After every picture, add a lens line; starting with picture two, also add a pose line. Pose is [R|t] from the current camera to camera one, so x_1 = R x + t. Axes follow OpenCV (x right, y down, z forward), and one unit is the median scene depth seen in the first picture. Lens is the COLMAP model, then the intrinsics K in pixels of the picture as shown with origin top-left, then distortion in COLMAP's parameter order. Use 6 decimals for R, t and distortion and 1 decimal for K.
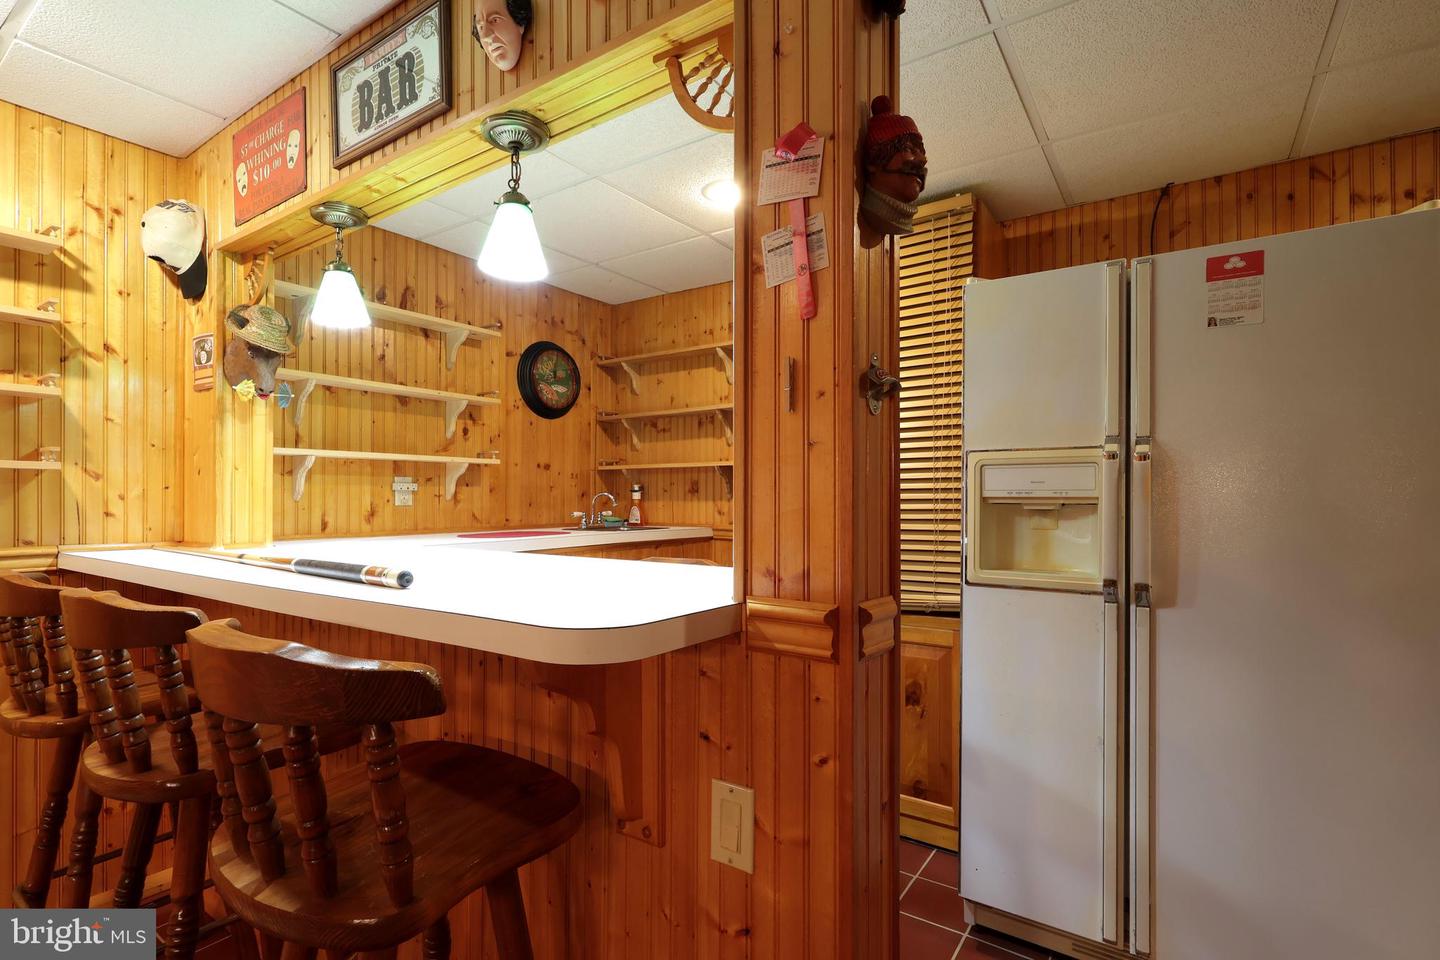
lens RADIAL K [[673.8, 0, 728.3], [0, 673.8, 494.9], [0, 0, 1]] dist [-0.007634, 0.000966]
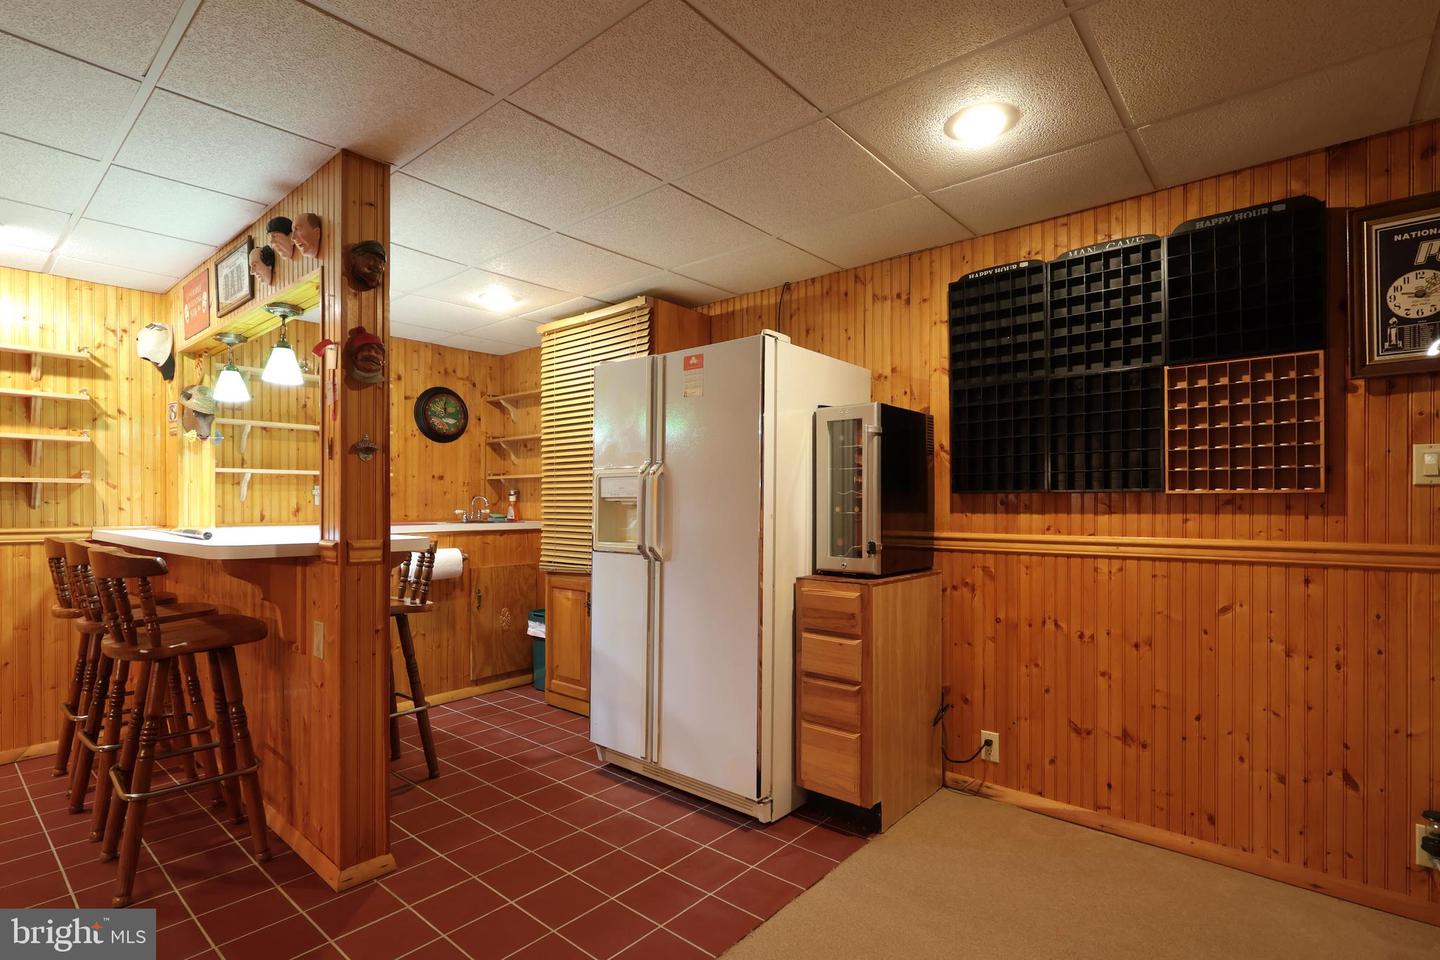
lens RADIAL K [[673.8, 0, 726.5], [0, 673.8, 503.2], [0, 0, 1]] dist [-0.007634, 0.000966]
pose [[0.994959, -0.001393, -0.100273, 0.609258], [0.001945, 0.999983, 0.005407, 0.006387], [0.100264, -0.005574, 0.994945, -0.425083]]
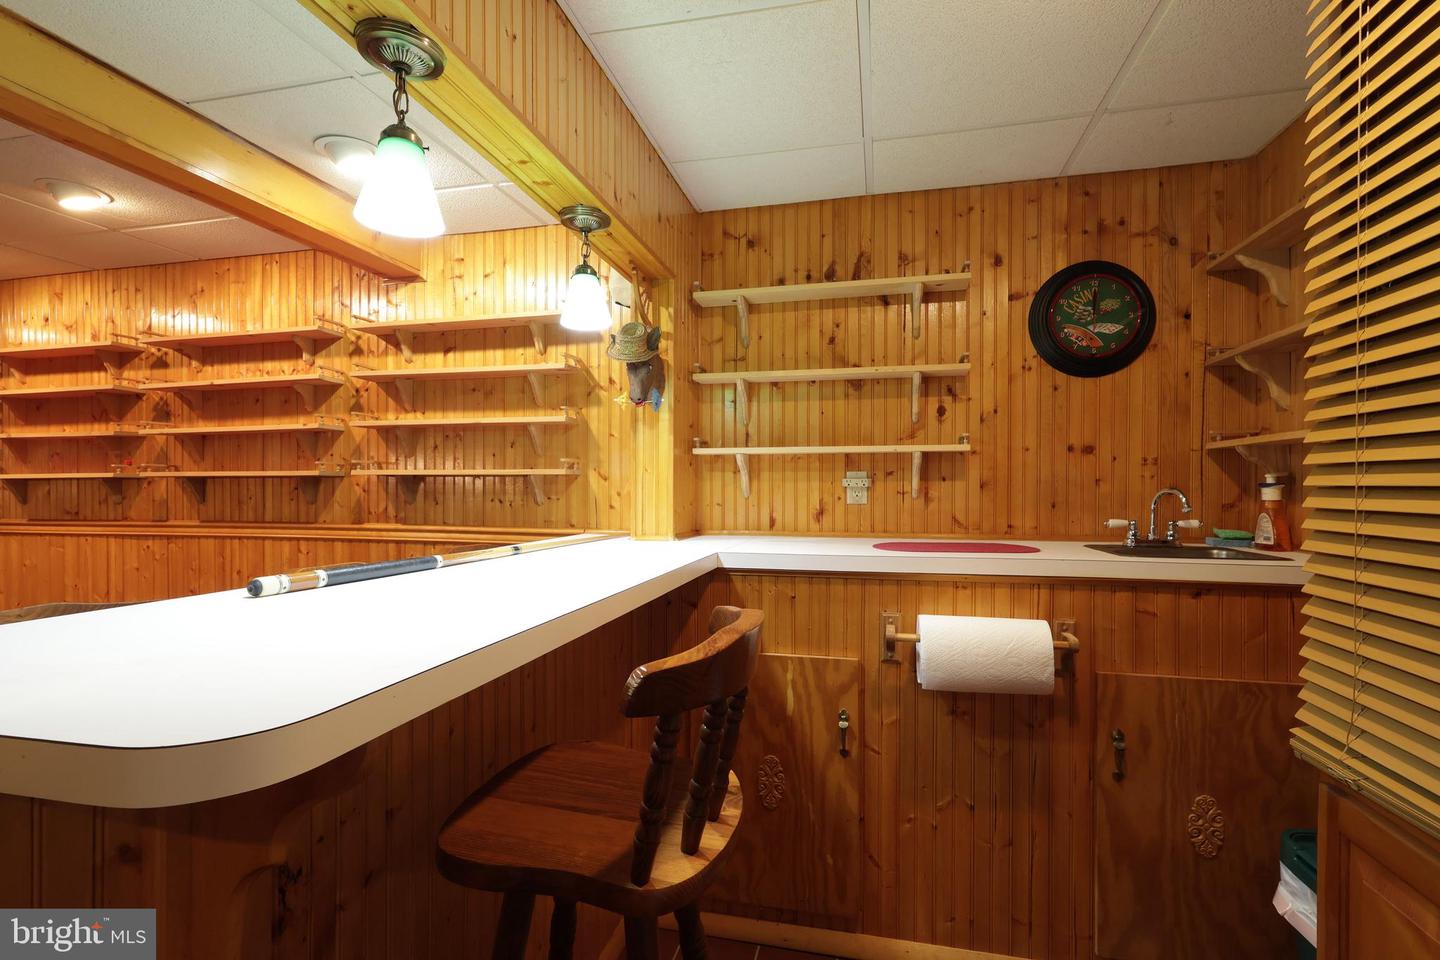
lens RADIAL K [[673.8, 0, 722.2], [0, 673.8, 490.0], [0, 0, 1]] dist [-0.007634, 0.000966]
pose [[0.351602, 0.008497, -0.936111, 0.305988], [0.003964, 0.999936, 0.010565, -0.013427], [0.936141, -0.007425, 0.351546, 0.572735]]
